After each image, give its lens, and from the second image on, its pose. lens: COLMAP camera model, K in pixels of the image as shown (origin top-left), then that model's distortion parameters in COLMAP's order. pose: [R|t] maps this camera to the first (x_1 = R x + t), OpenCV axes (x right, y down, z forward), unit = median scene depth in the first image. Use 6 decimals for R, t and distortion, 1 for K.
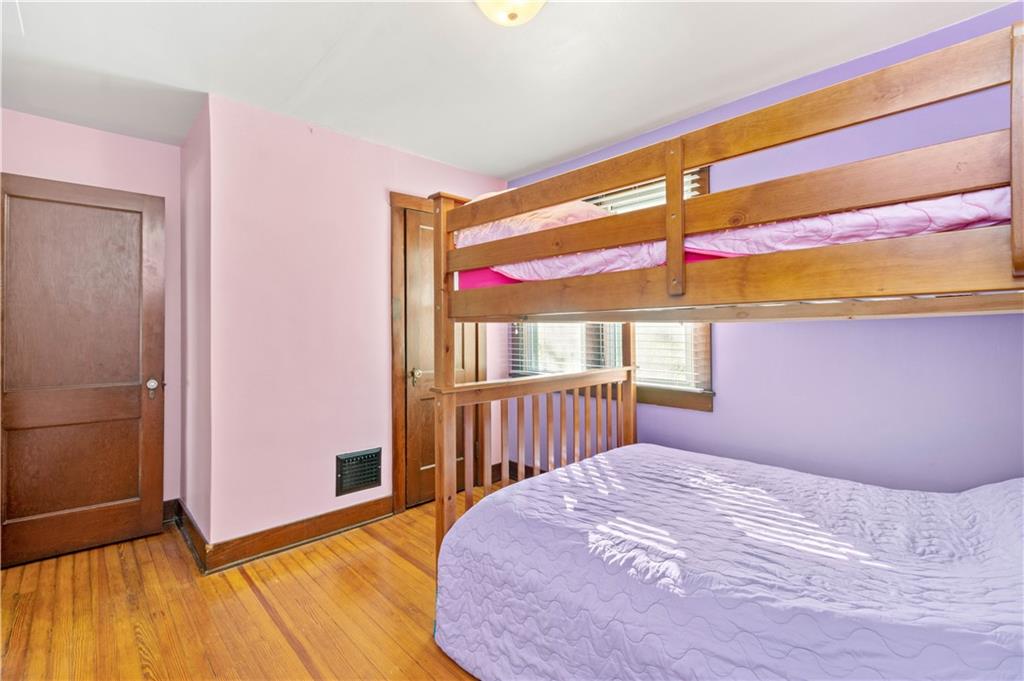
lens RADIAL K [[463.6, 0, 512.3], [0, 463.6, 333.2], [0, 0, 1]] dist [0.000357, -0.000021]
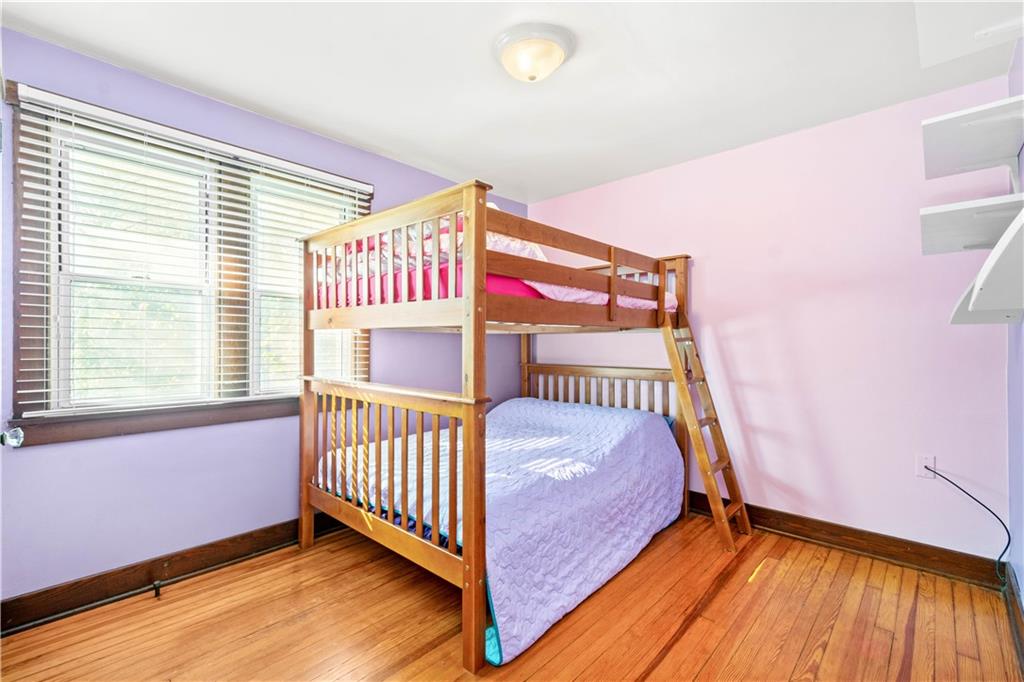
lens RADIAL K [[449.0, 0, 504.3], [0, 449.0, 338.8], [0, 0, 1]] dist [0.002455, 0.000226]
pose [[-0.062945, 0.006786, 0.997994, -1.215728], [0.001360, 0.999977, -0.006714, 0.009403], [-0.998016, 0.000935, -0.062953, 1.192379]]
